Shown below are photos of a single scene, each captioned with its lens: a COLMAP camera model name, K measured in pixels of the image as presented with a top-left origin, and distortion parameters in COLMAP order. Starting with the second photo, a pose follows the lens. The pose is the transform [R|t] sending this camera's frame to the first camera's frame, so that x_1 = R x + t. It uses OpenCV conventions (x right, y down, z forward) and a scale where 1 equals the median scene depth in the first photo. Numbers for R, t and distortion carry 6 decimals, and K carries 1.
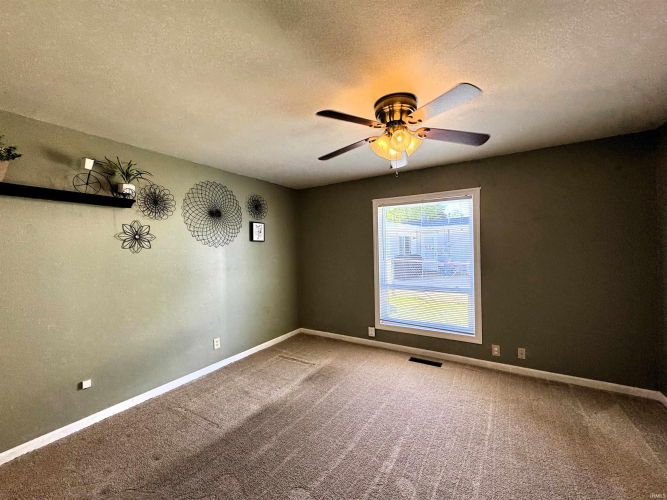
lens RADIAL K [[267.4, 0, 333.5], [0, 267.4, 250.0], [0, 0, 1]] dist [-0.000181, 0.000143]
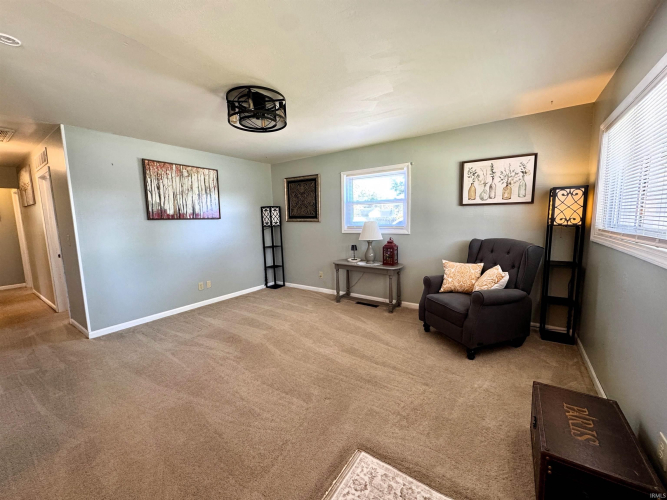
lens RADIAL K [[267.4, 0, 333.5], [0, 267.4, 250.0], [0, 0, 1]] dist [-0.000181, 0.000143]
pose [[0.997405, 0.008257, -0.071519, 0.281903], [0.000726, 0.992199, 0.124664, 0.002519], [0.071991, -0.124392, 0.989618, -0.248839]]
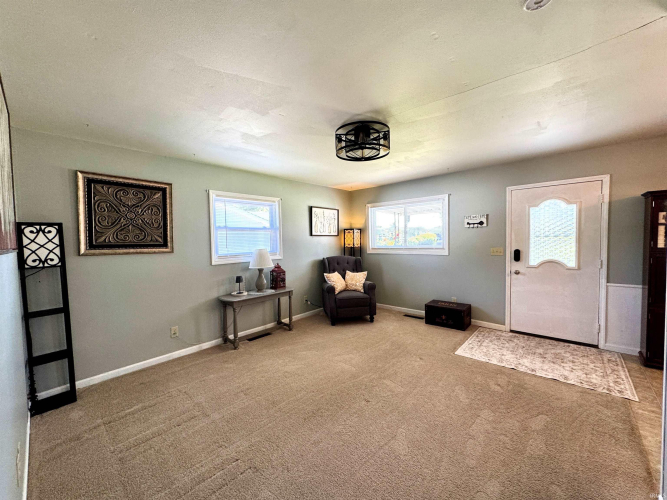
lens RADIAL K [[267.4, 0, 333.5], [0, 267.4, 250.0], [0, 0, 1]] dist [-0.000181, 0.000143]
pose [[0.196537, -0.016056, 0.980365, -0.777254], [0.023823, 0.999649, 0.011596, 0.026484], [-0.980207, 0.021076, 0.196850, 0.447700]]
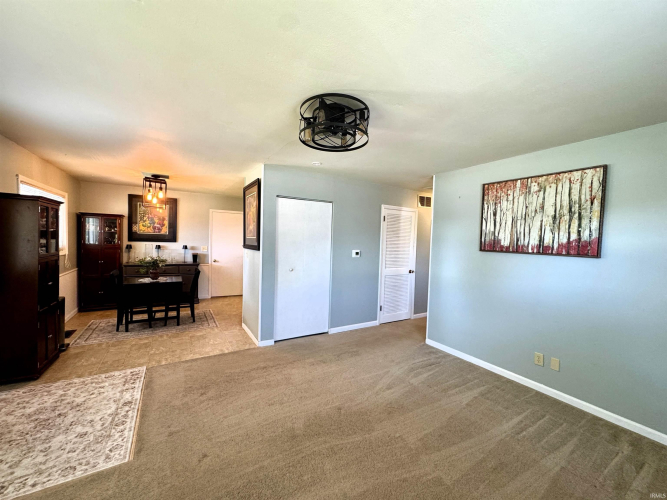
lens RADIAL K [[267.4, 0, 333.5], [0, 267.4, 250.0], [0, 0, 1]] dist [-0.000181, 0.000143]
pose [[-0.456950, 0.038485, -0.888659, 0.568025], [-0.026553, 0.998028, 0.056874, -0.029777], [0.889096, 0.049585, -0.455028, 0.801417]]
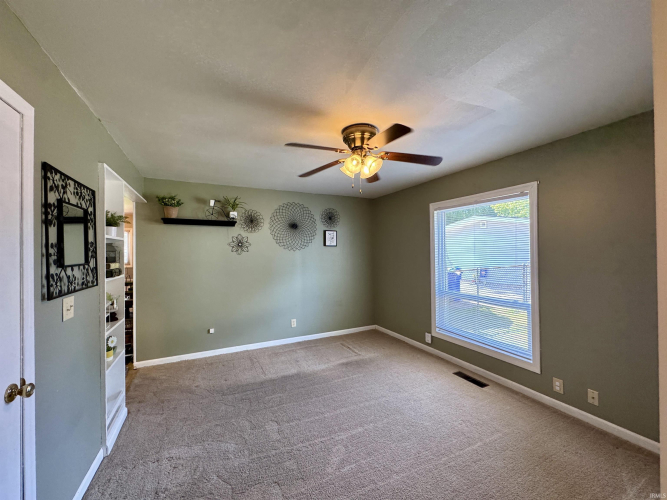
lens RADIAL K [[267.5, 0, 333.5], [0, 267.5, 250.0], [0, 0, 1]] dist [-0.001393, -0.000347]
pose [[0.843913, 0.007524, -0.536427, 0.449895], [-0.010326, 0.999944, -0.002221, -0.014602], [0.536381, 0.007413, 0.843944, -0.022399]]
